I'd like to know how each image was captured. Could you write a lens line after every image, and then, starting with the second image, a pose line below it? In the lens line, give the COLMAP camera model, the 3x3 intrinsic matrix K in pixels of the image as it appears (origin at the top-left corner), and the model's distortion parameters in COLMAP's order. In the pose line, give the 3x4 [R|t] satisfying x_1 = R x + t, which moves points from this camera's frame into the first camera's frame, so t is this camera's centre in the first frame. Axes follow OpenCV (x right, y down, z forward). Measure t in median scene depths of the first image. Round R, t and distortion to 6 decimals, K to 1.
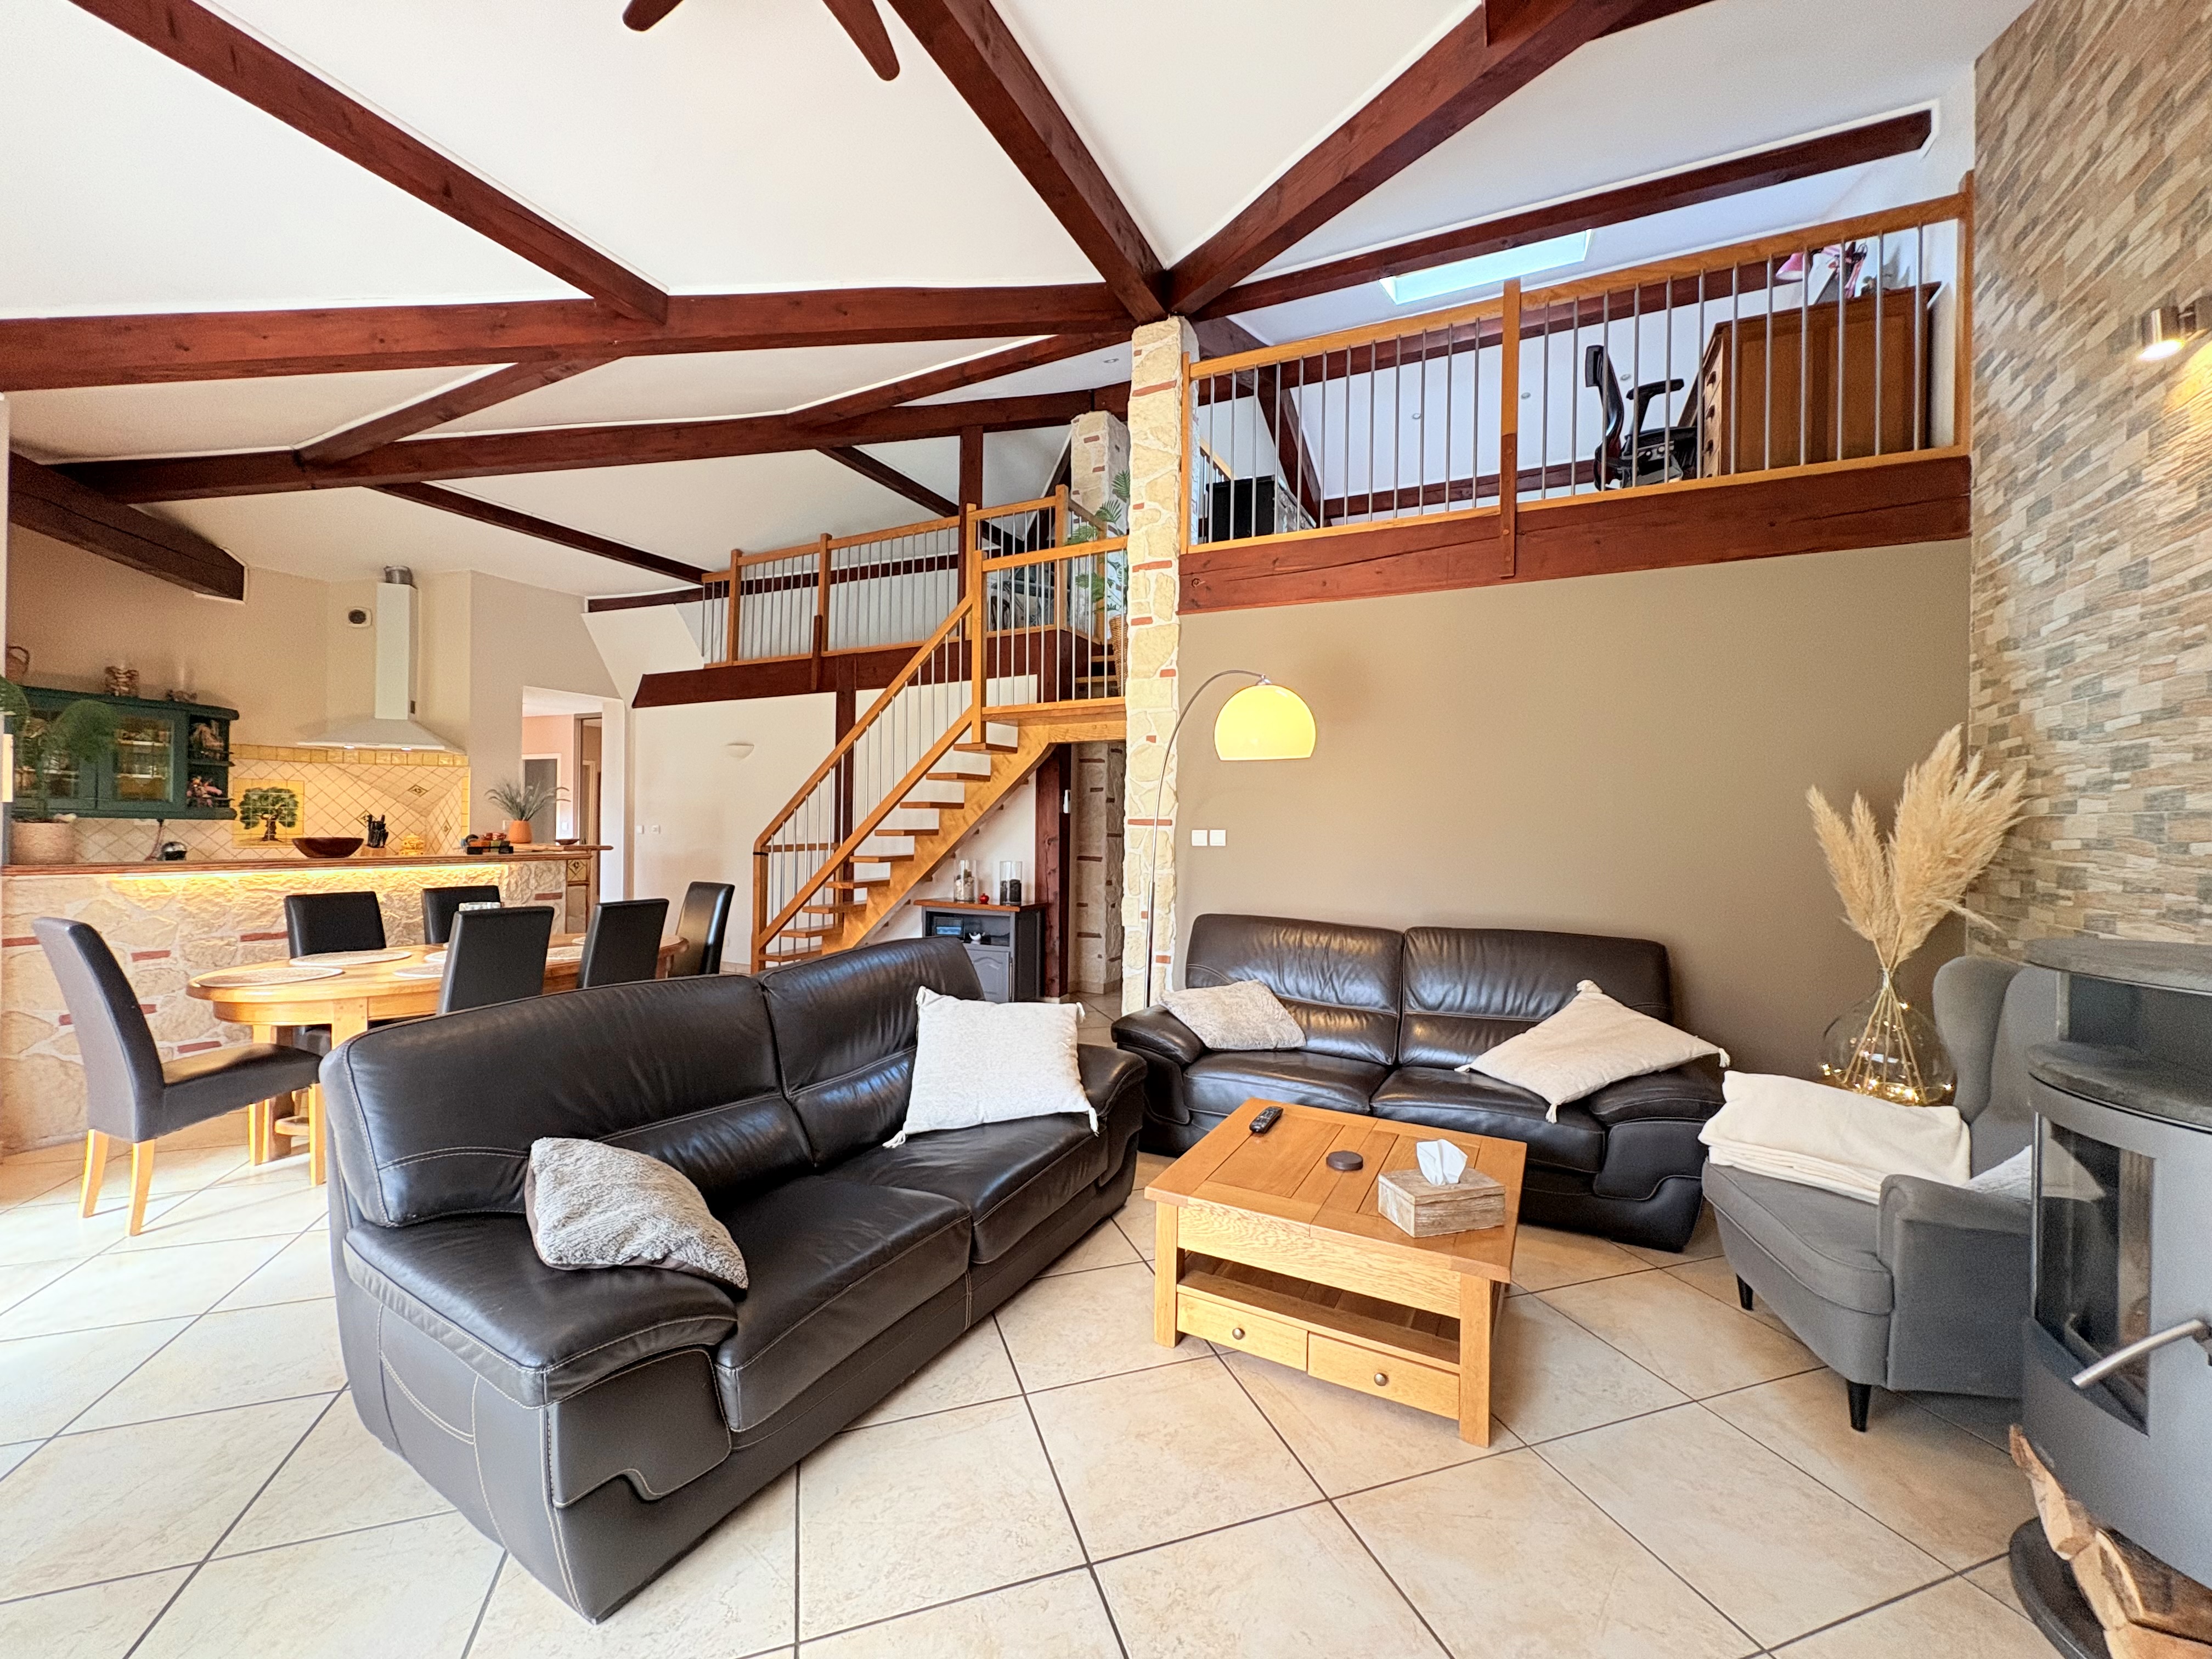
lens RADIAL K [[880.8, 0, 1105.6], [0, 880.8, 826.9], [0, 0, 1]] dist [0.000064, 0.000223]
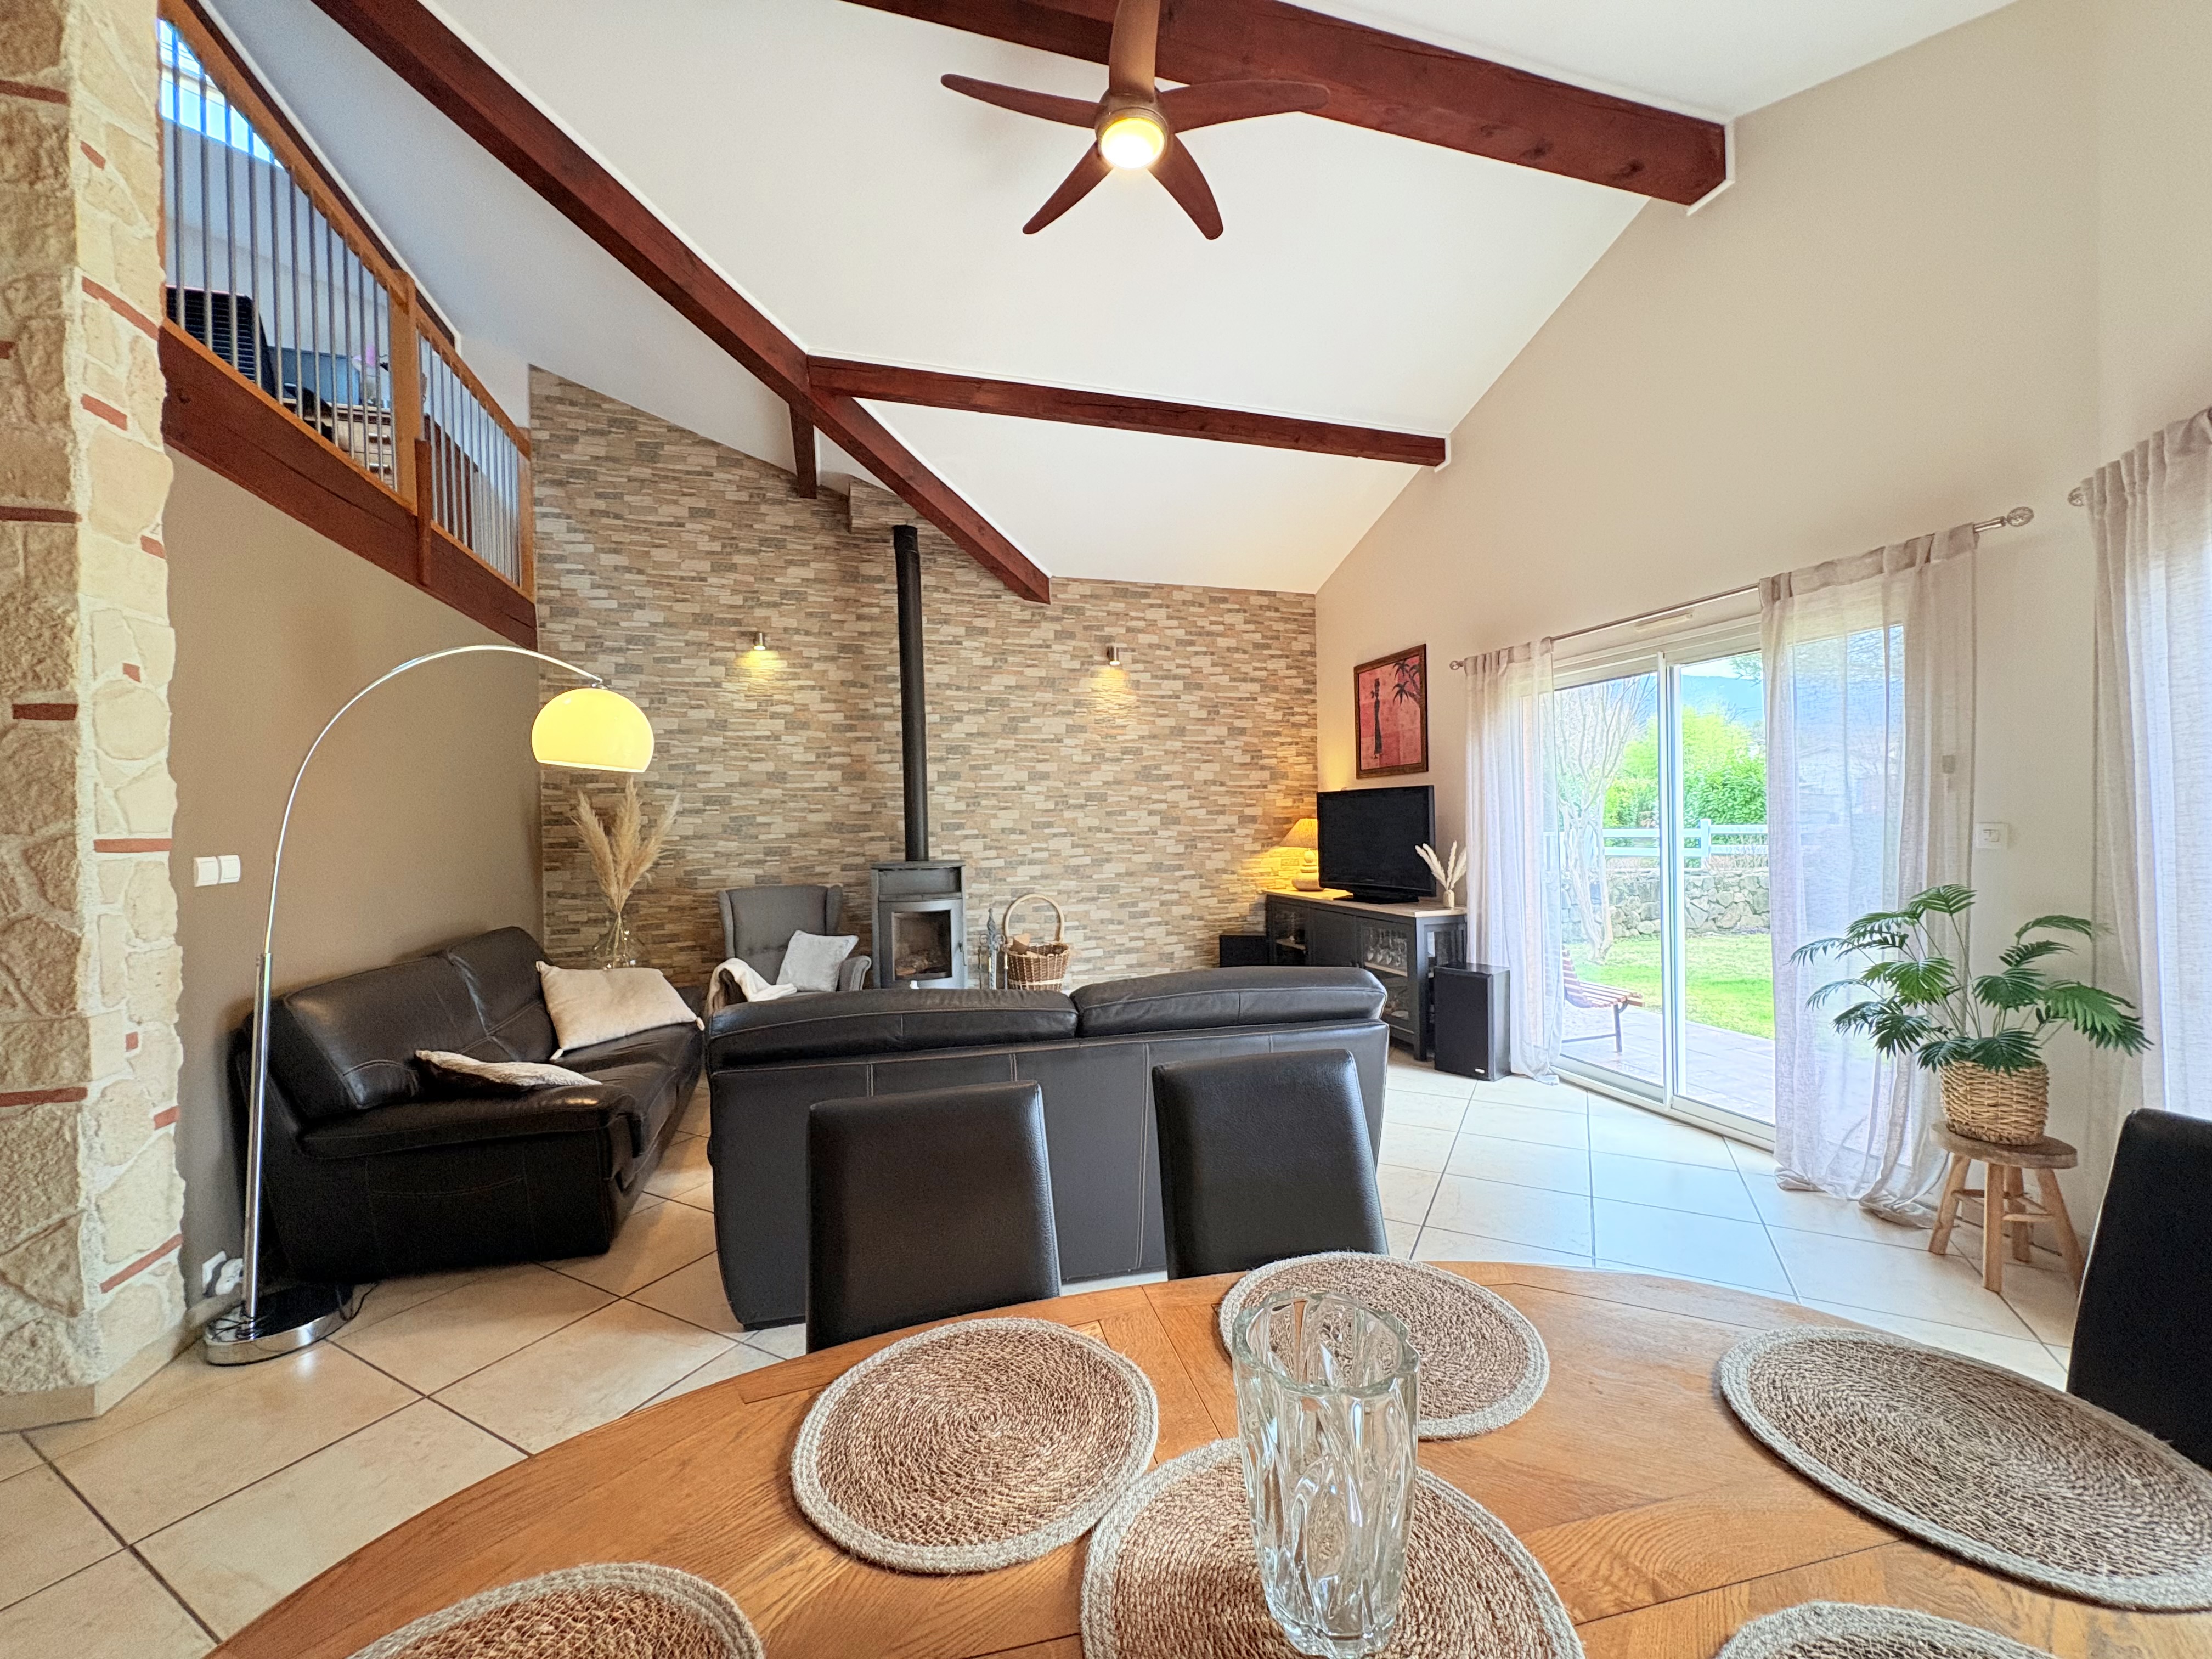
lens RADIAL K [[880.8, 0, 1105.6], [0, 880.8, 826.9], [0, 0, 1]] dist [0.000064, 0.000223]
pose [[-0.679542, -0.004215, 0.733625, -0.473789], [0.011530, 0.999799, 0.016424, -0.012350], [-0.733546, 0.019620, -0.679356, 0.673033]]
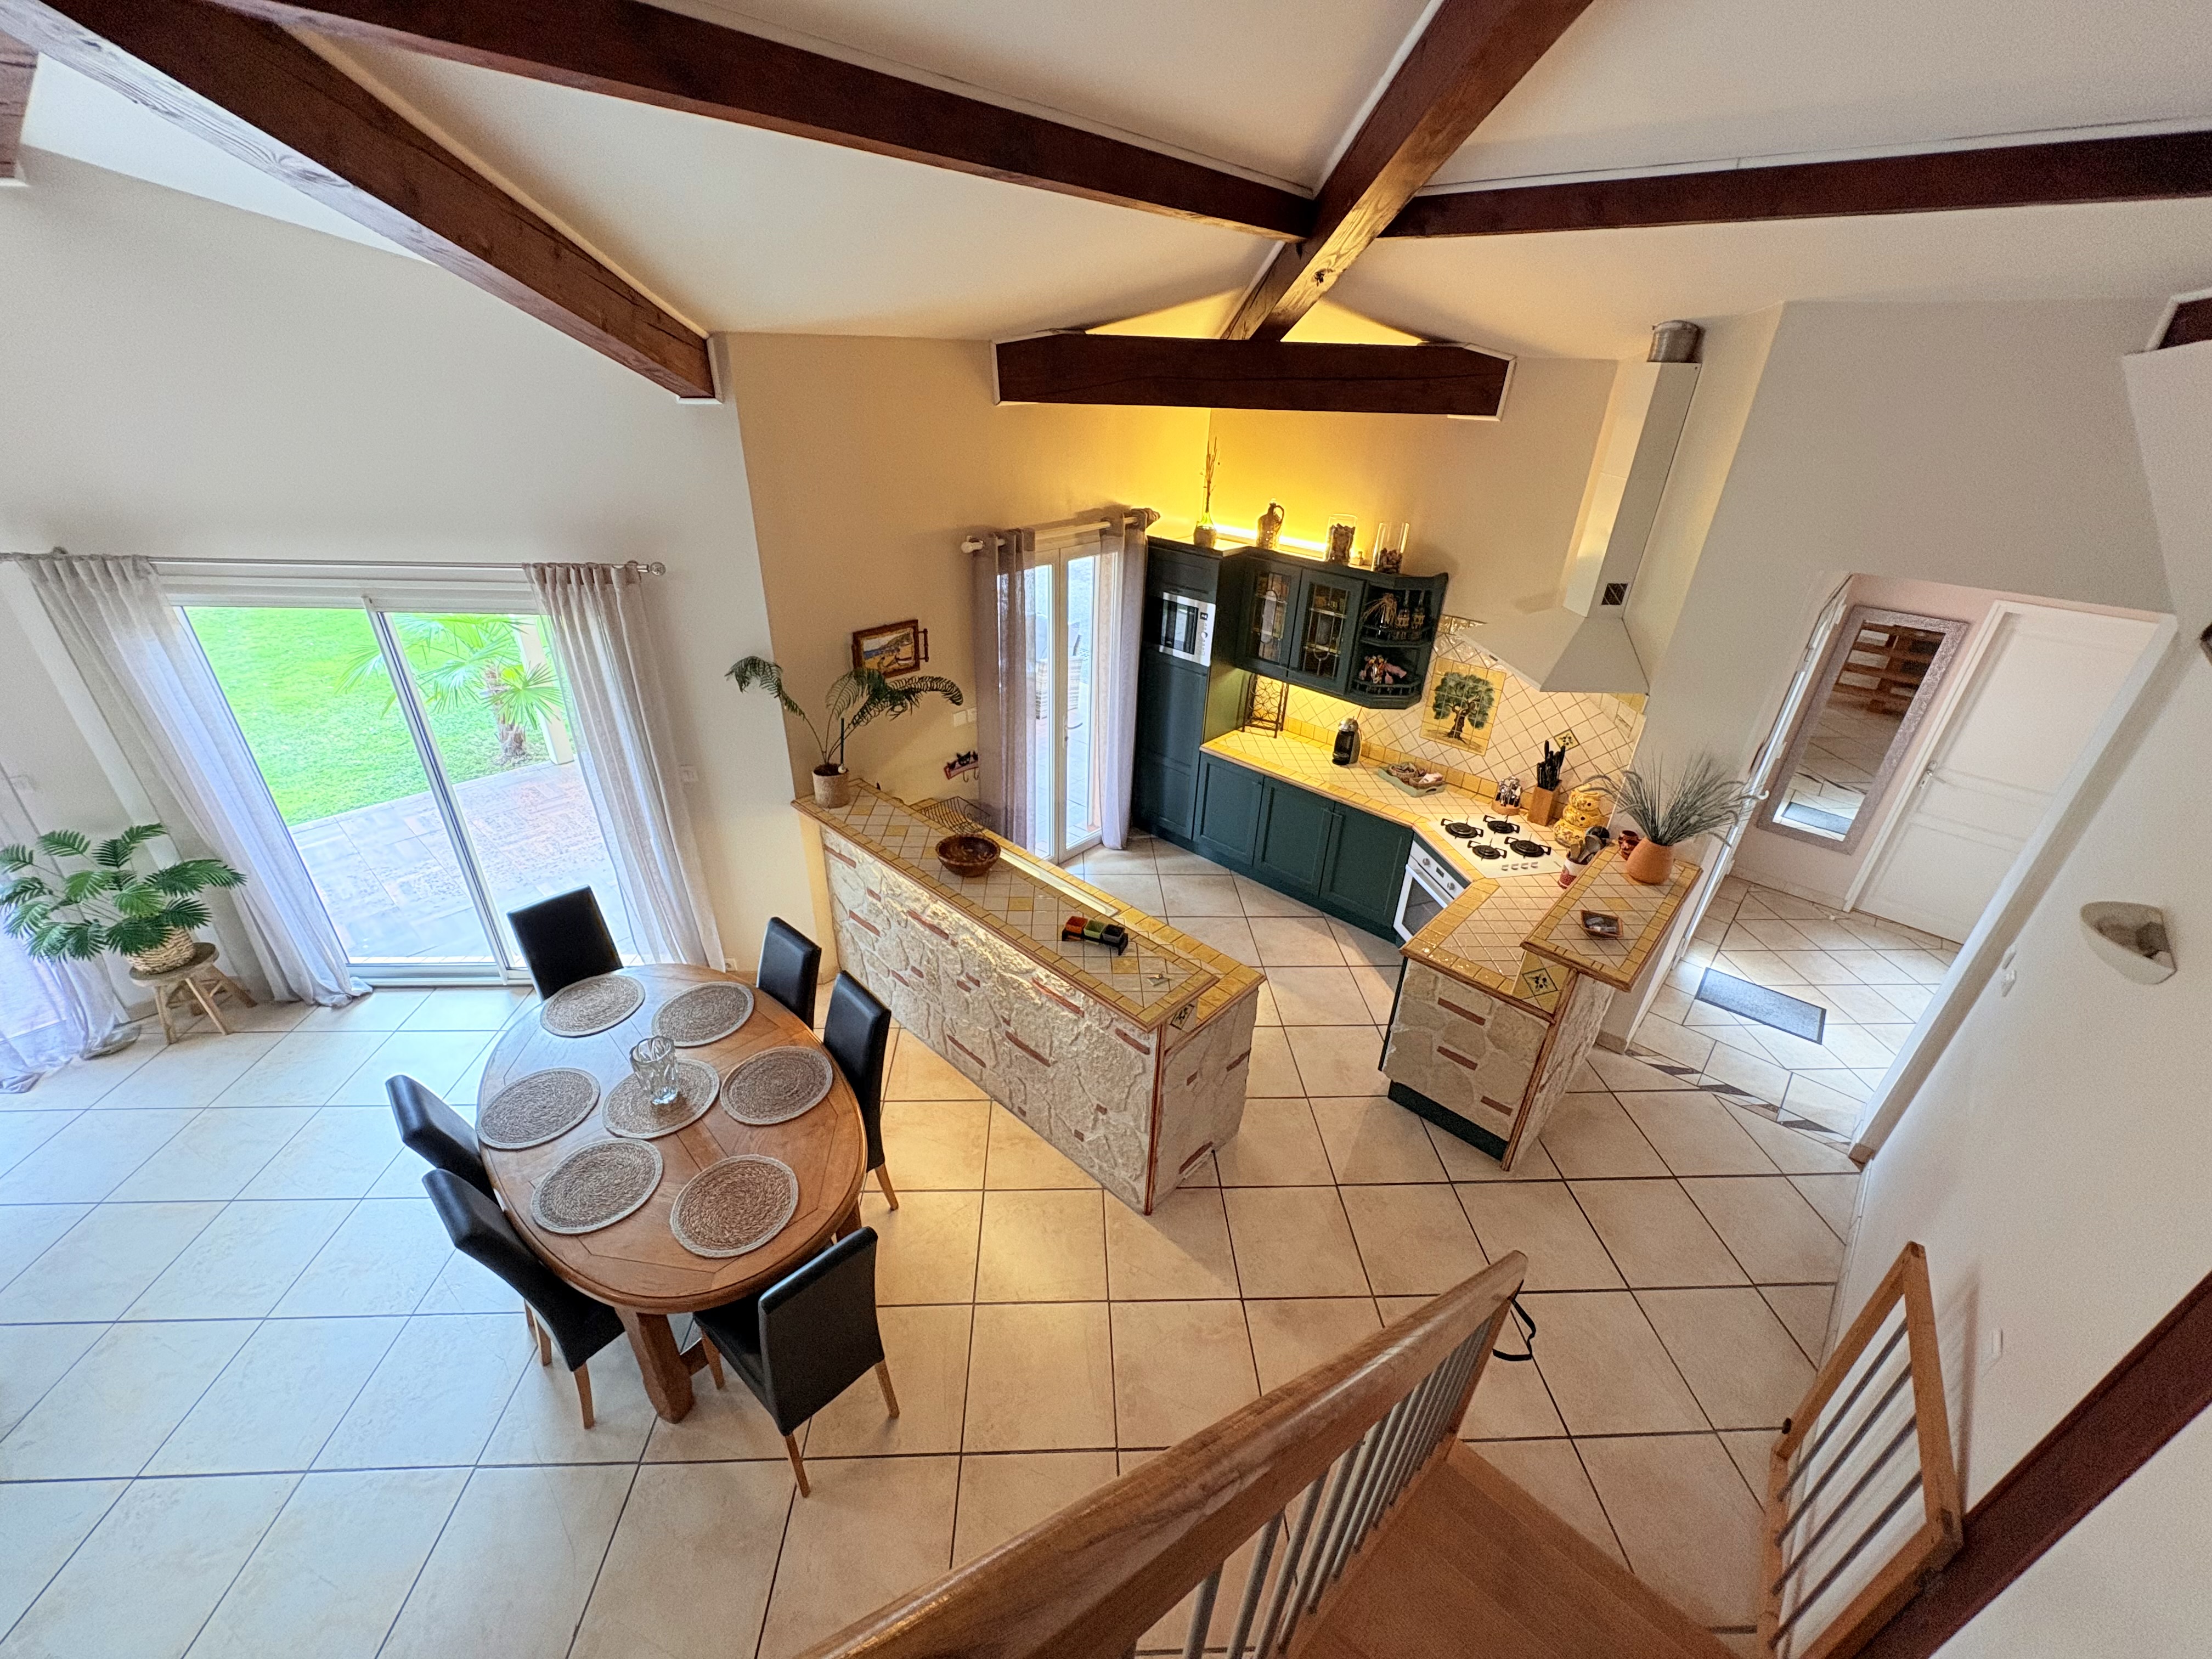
lens RADIAL K [[877.1, 0, 1109.6], [0, 877.1, 826.8], [0, 0, 1]] dist [0.001168, 0.000148]
pose [[-0.280558, 0.439415, -0.853347, -0.141411], [-0.039390, 0.883035, 0.467652, -0.278183], [0.959029, 0.164817, -0.230434, 0.904237]]
